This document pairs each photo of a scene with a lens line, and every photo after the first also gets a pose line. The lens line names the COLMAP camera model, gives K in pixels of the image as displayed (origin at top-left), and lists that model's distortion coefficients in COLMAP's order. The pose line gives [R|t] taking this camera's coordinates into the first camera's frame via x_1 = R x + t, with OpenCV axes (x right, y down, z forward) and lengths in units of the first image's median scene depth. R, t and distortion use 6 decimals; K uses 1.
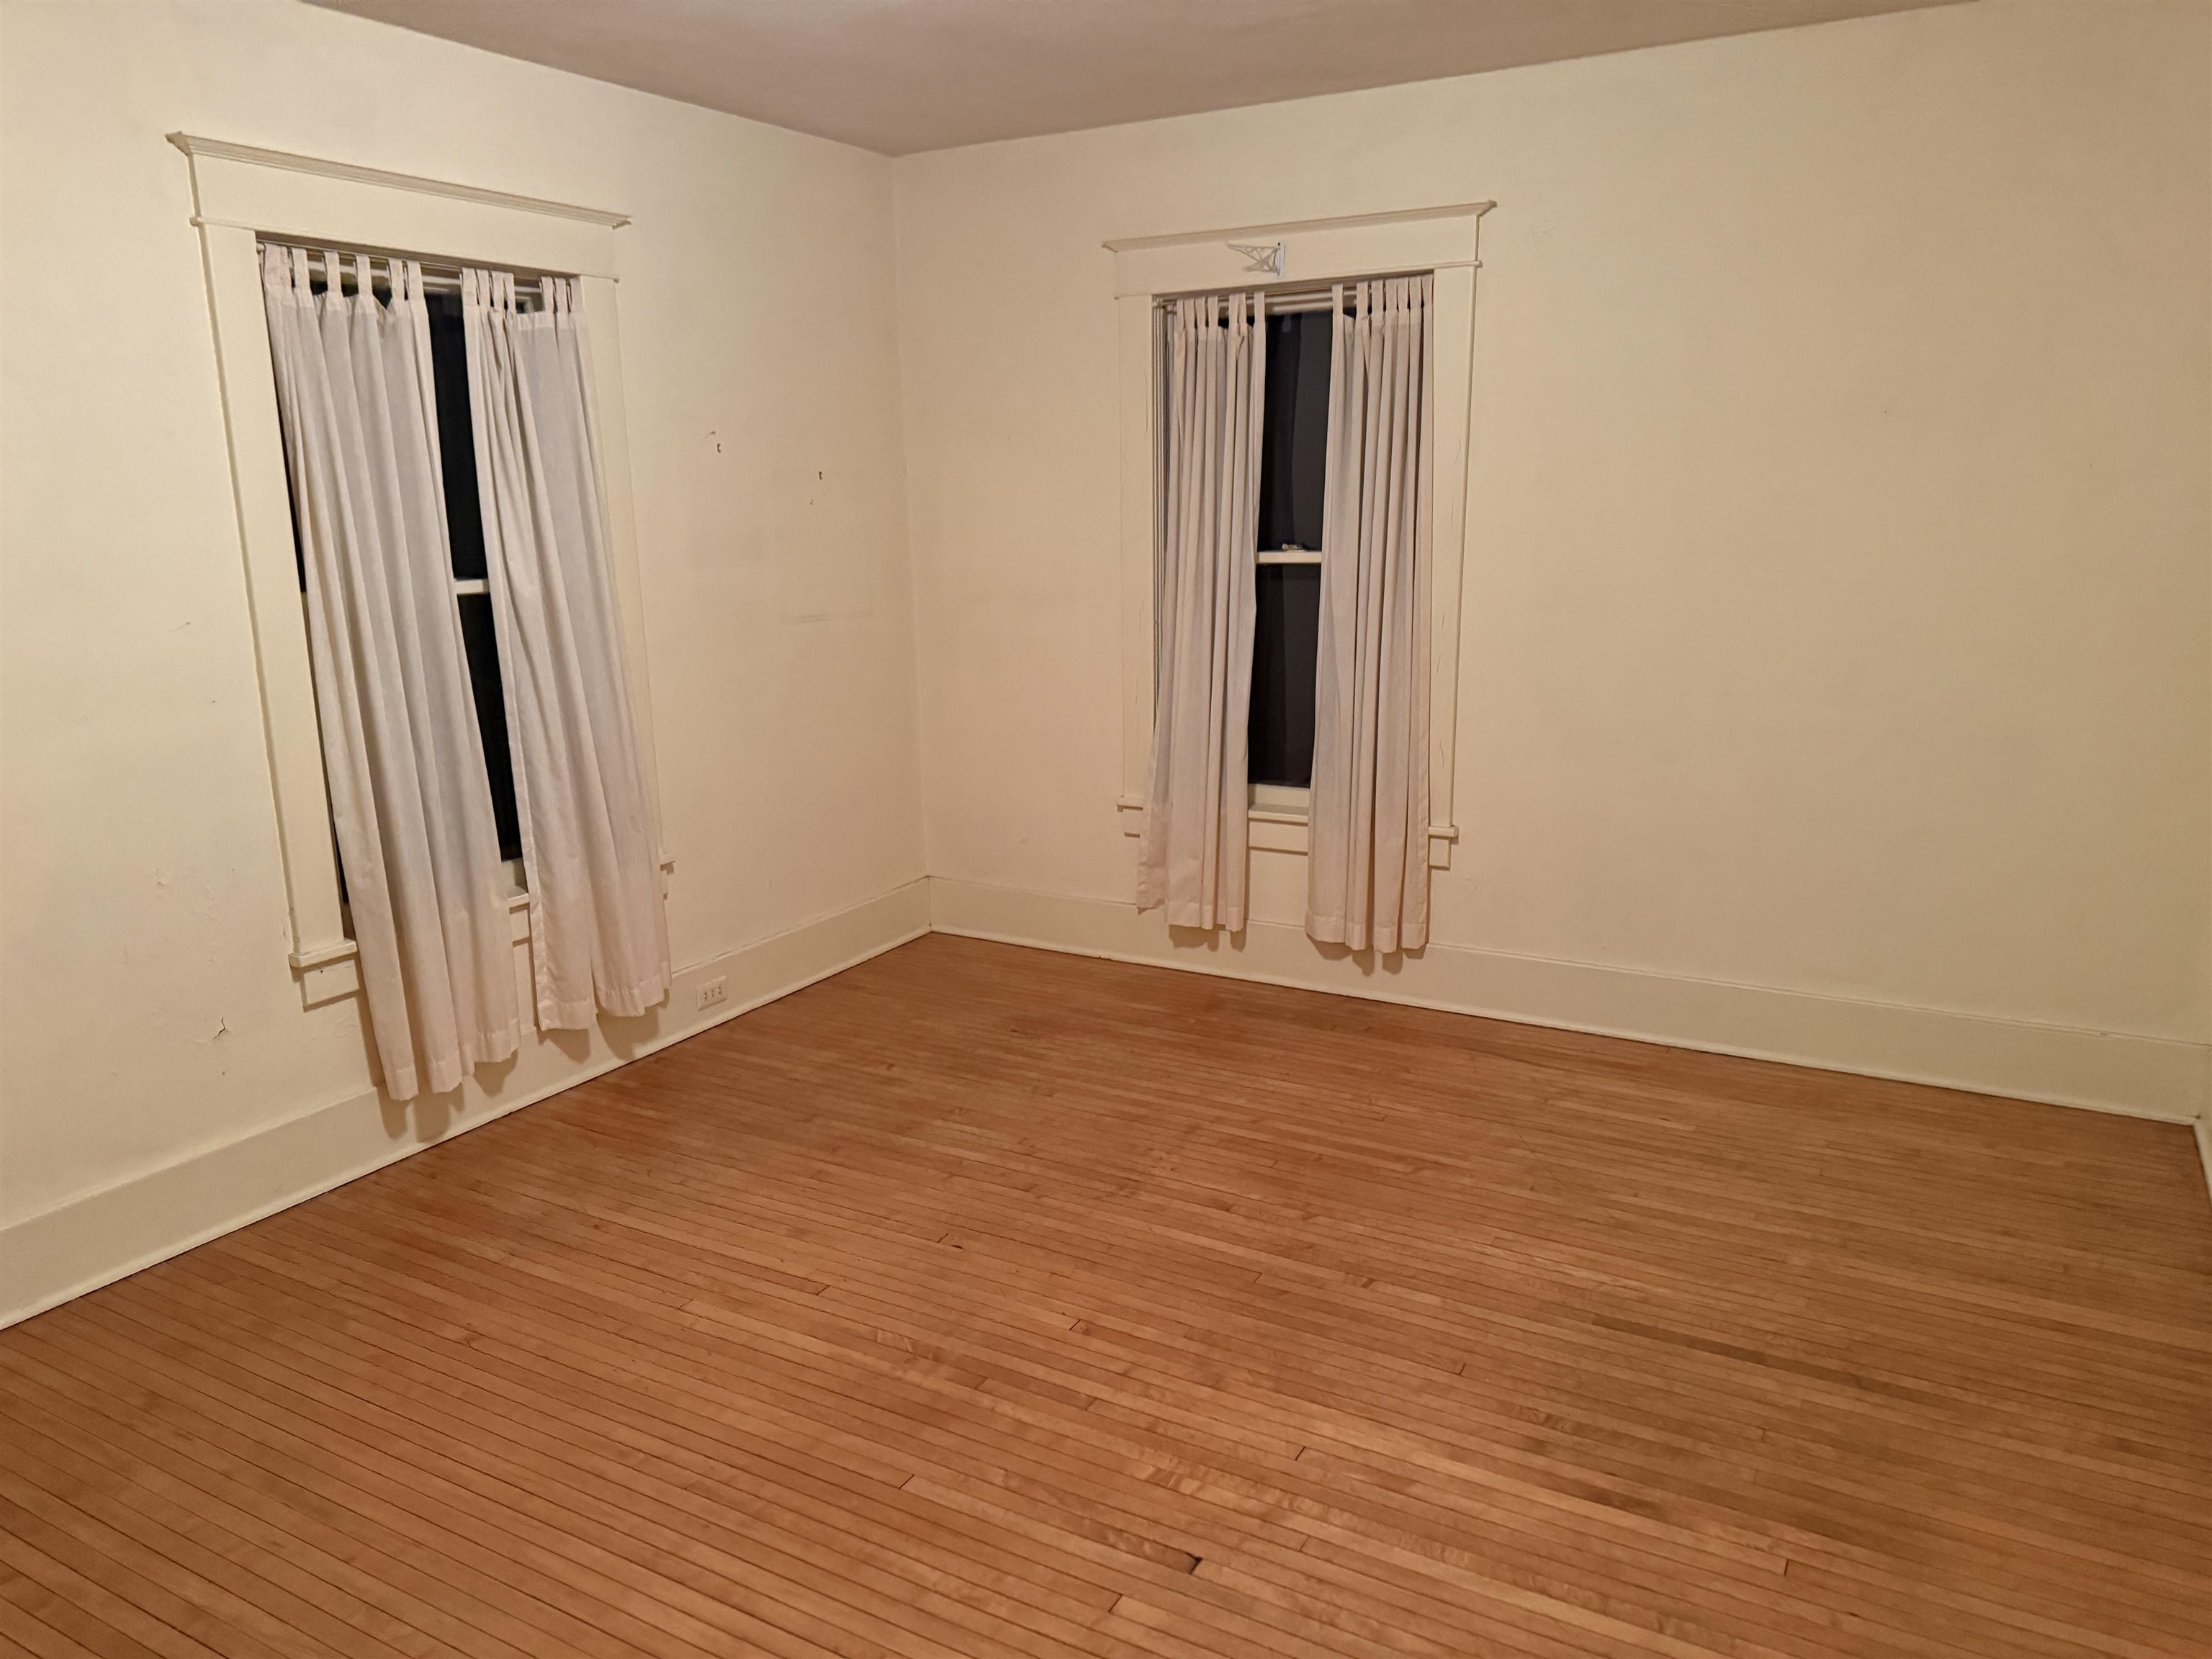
lens RADIAL K [[1563.1, 0, 1112.1], [0, 1563.1, 797.5], [0, 0, 1]] dist [0.037158, -0.005061]
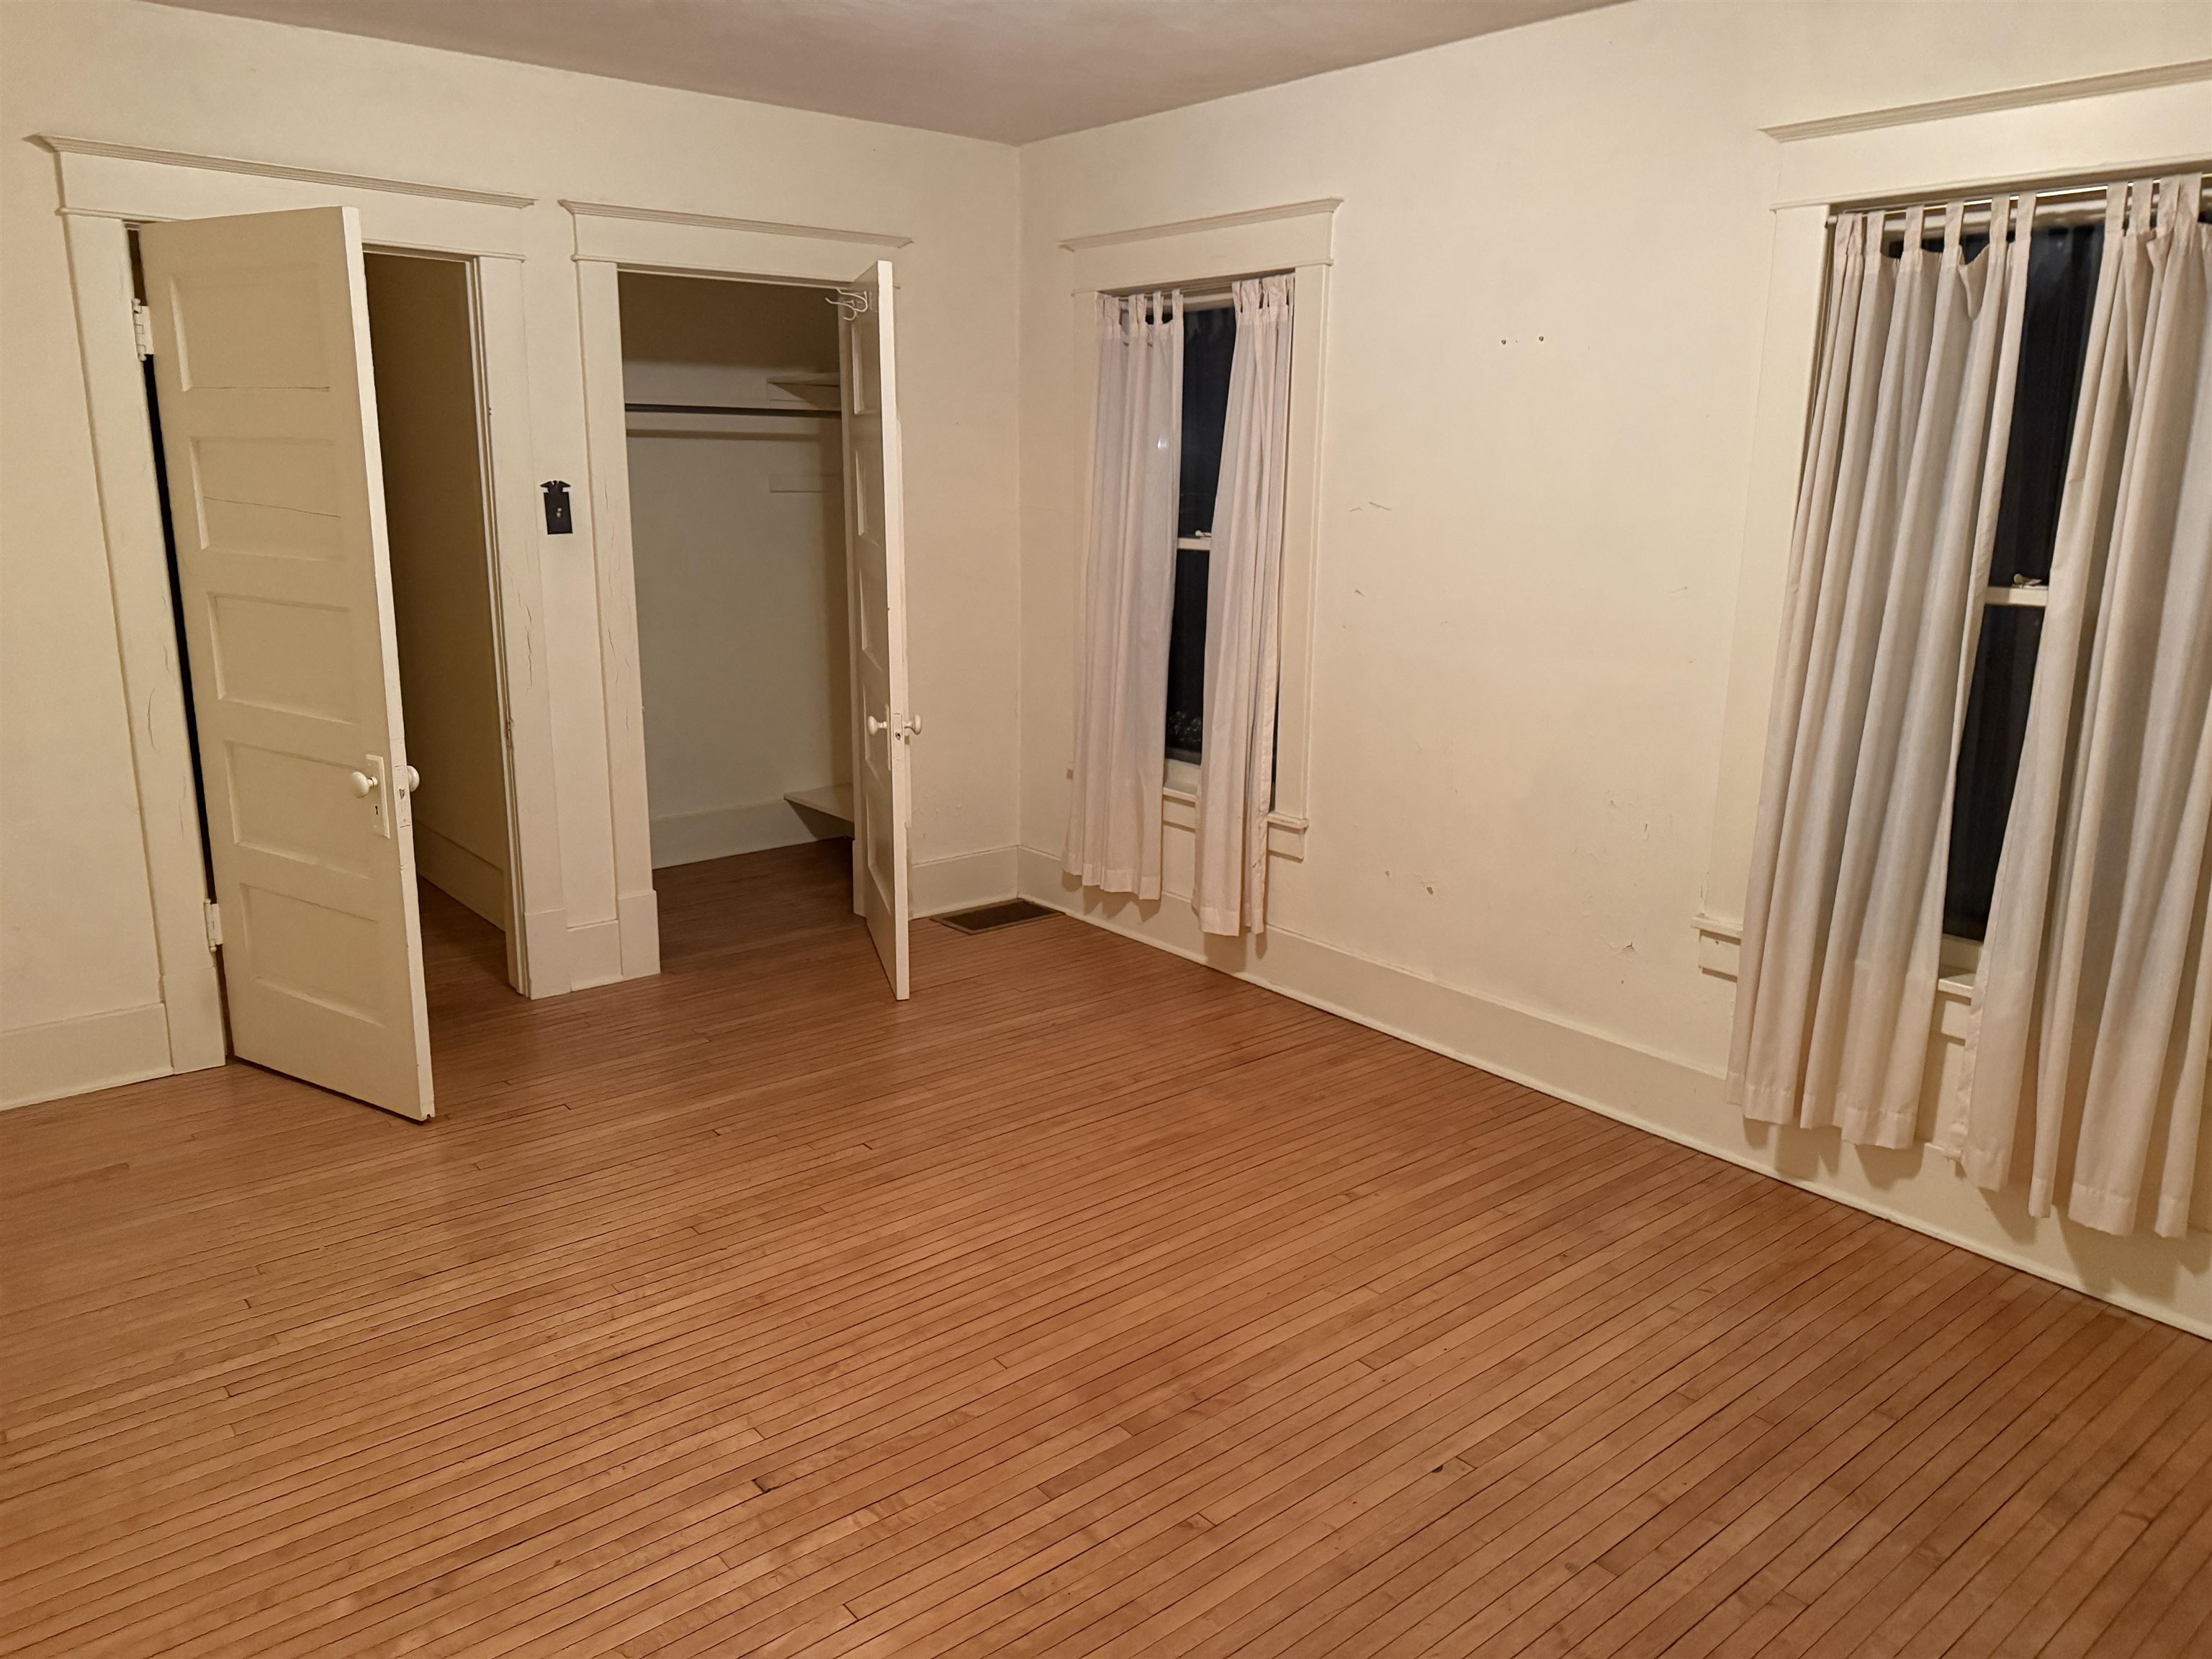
lens RADIAL K [[1568.9, 0, 1106.0], [0, 1568.9, 829.5], [0, 0, 1]] dist [-0.004100, -0.006382]
pose [[-0.360855, 0.227768, -0.904381, 0.576945], [-0.190532, 0.931262, 0.310562, -0.210564], [0.912952, 0.284381, -0.292653, 0.975052]]
